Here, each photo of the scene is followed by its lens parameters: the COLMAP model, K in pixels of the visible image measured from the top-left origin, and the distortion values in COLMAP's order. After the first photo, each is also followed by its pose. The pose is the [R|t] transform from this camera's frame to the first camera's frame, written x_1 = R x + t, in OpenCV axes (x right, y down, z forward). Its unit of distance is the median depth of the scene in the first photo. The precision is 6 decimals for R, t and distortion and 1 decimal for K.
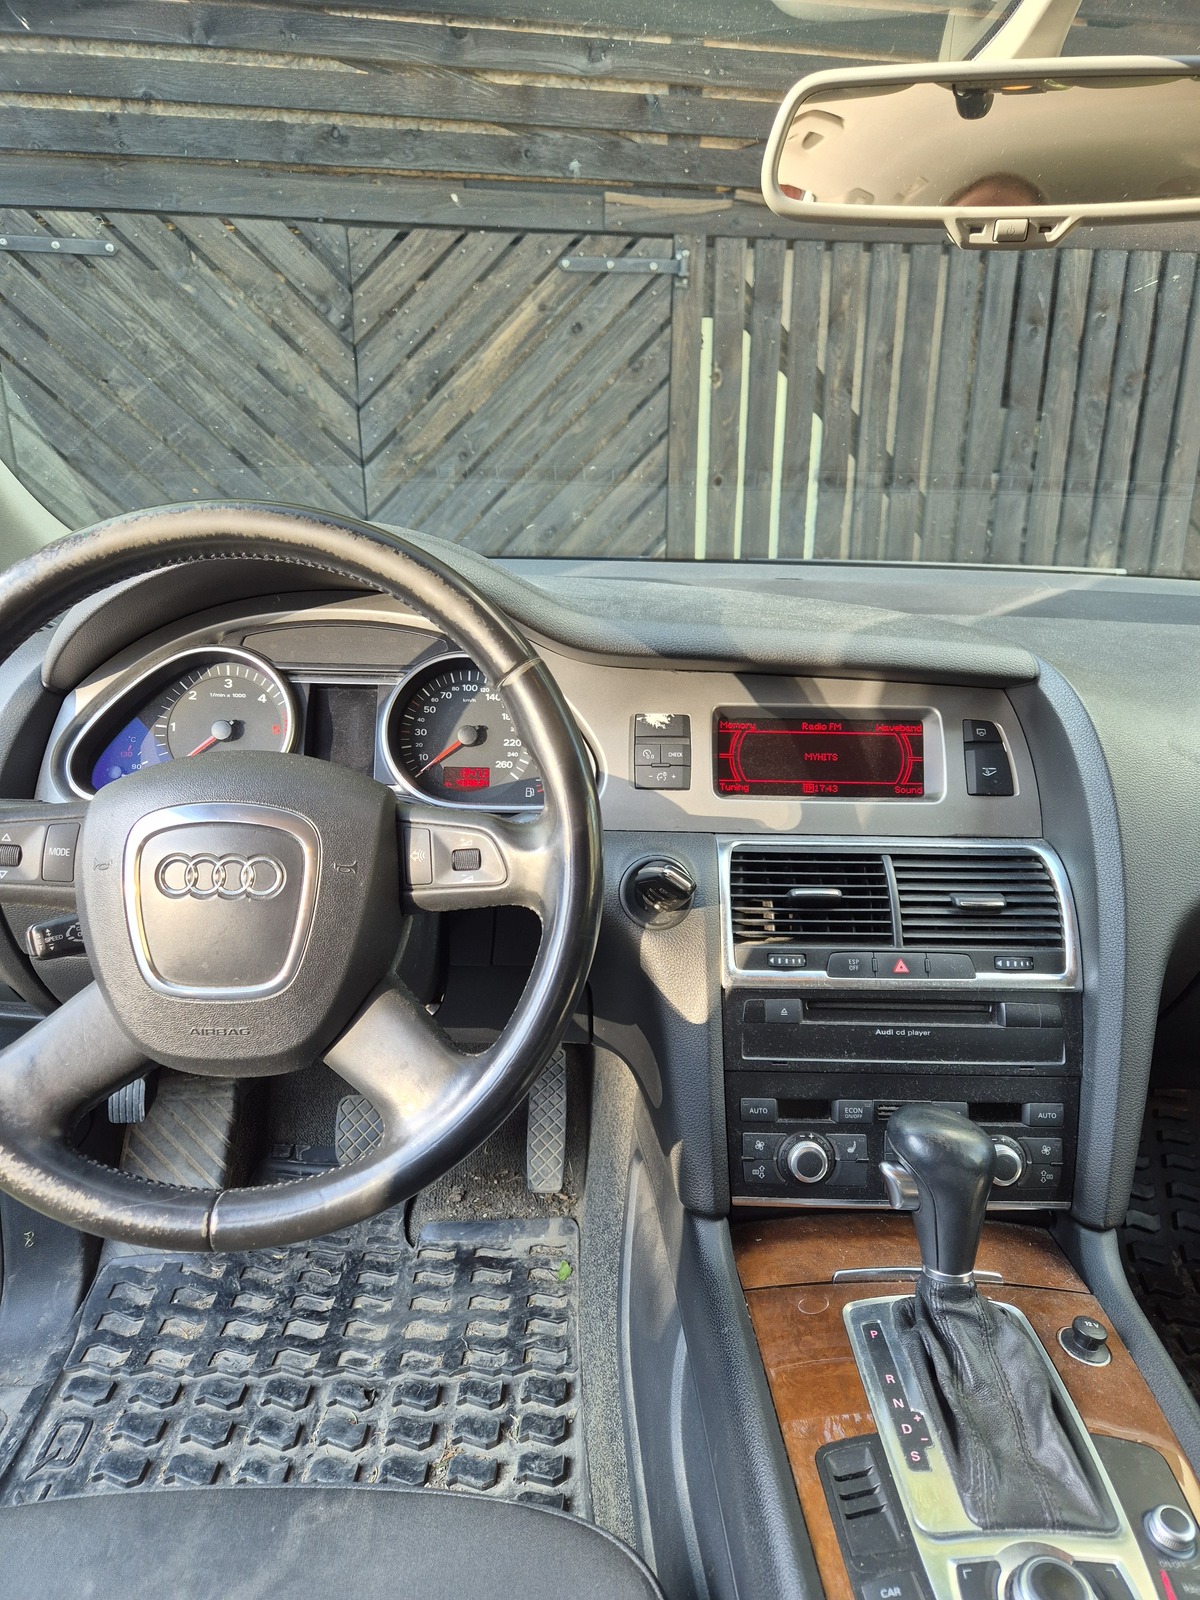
lens RADIAL K [[1070.1, 0, 594.3], [0, 1070.1, 809.2], [0, 0, 1]] dist [0.051755, -0.039856]
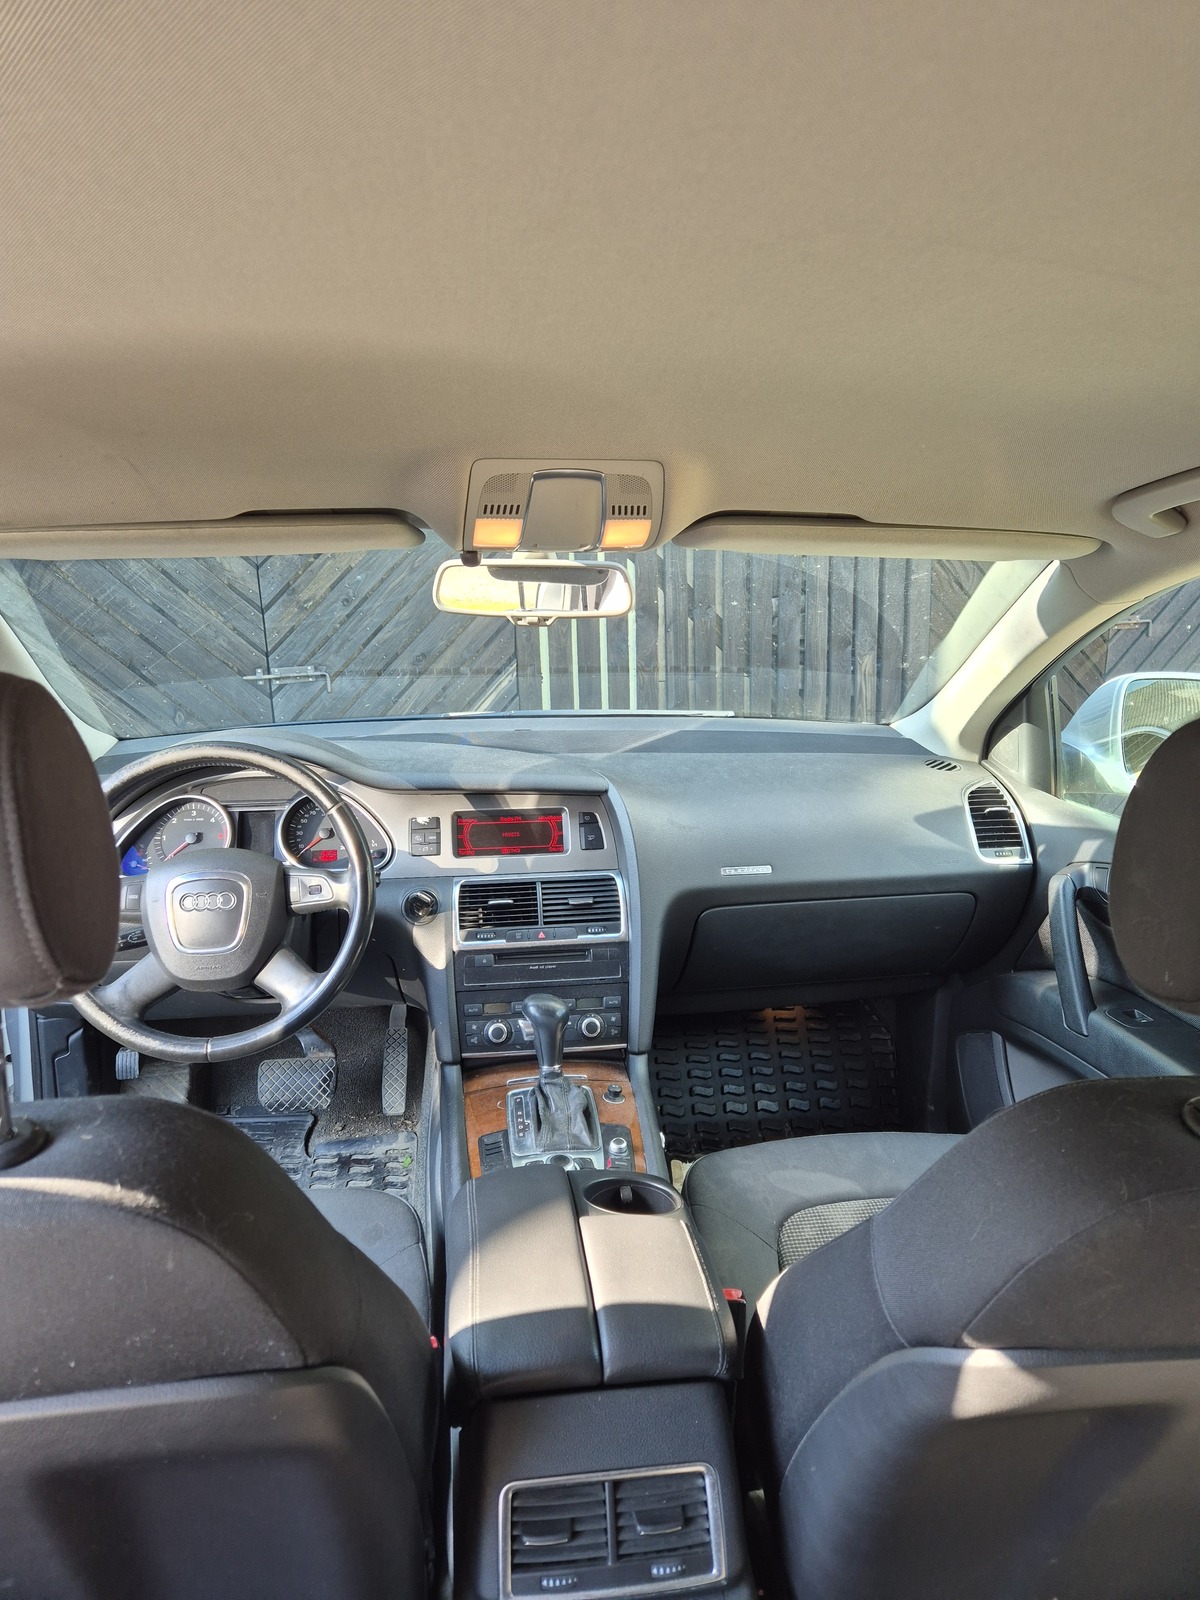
lens RADIAL K [[1070.1, 0, 611.8], [0, 1070.1, 787.8], [0, 0, 1]] dist [0.051755, -0.039856]
pose [[0.993982, -0.050230, 0.097349, 0.215025], [0.058903, 0.994345, -0.088363, 0.050812], [-0.092360, 0.093566, 0.991320, -0.982103]]
